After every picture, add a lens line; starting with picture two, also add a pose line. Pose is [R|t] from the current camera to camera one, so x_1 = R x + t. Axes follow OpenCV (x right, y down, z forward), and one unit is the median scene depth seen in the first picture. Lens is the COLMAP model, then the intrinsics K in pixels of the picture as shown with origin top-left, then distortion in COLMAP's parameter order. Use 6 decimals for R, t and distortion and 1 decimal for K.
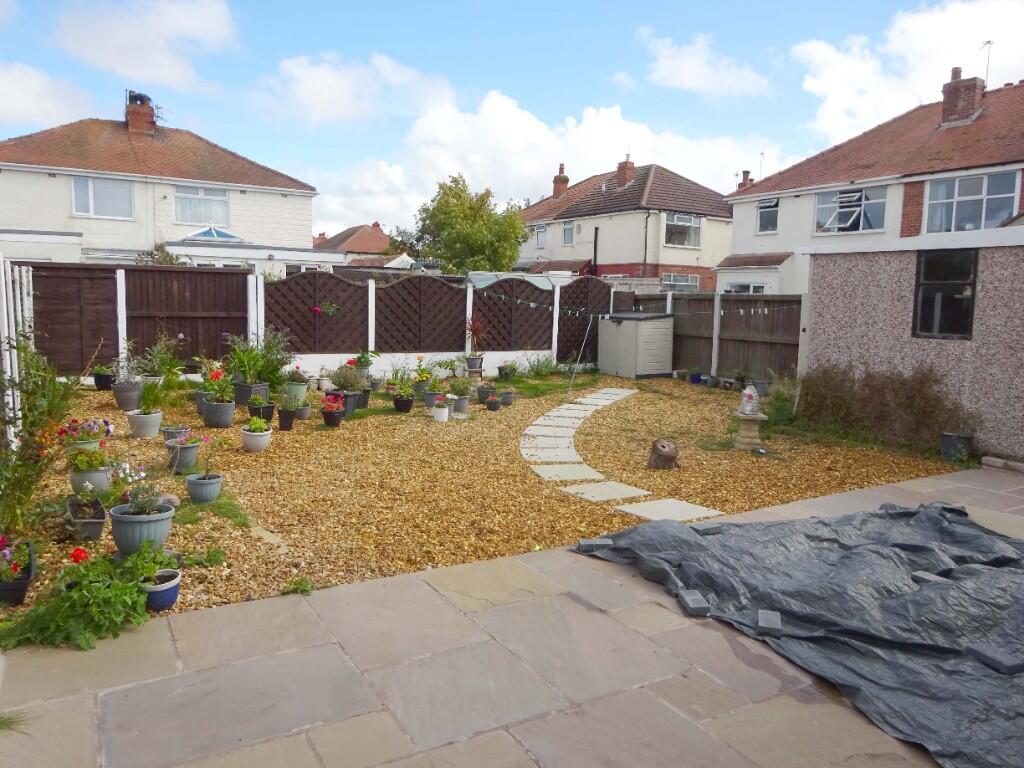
lens RADIAL K [[753.9, 0, 510.4], [0, 753.9, 381.3], [0, 0, 1]] dist [0.005029, -0.005231]
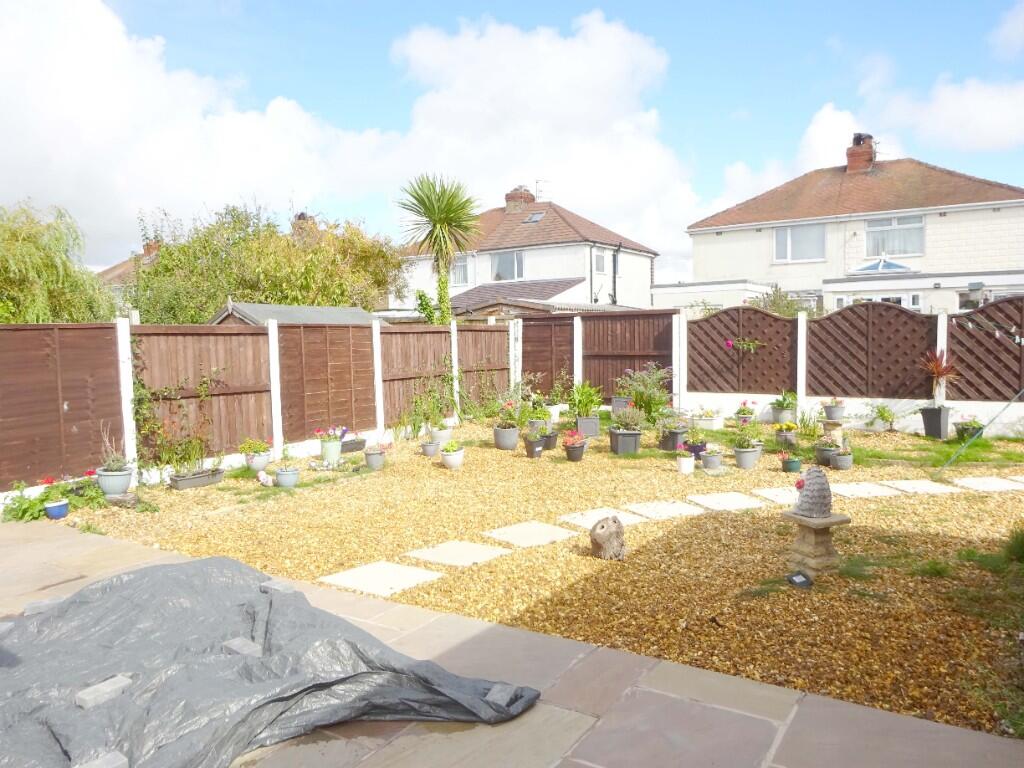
lens RADIAL K [[753.9, 0, 510.4], [0, 753.9, 381.3], [0, 0, 1]] dist [0.005029, -0.005231]
pose [[0.458161, 0.027251, -0.888451, 0.426967], [-0.069580, 0.997562, -0.005283, -0.025016], [0.886142, 0.064238, 0.458941, 0.290394]]
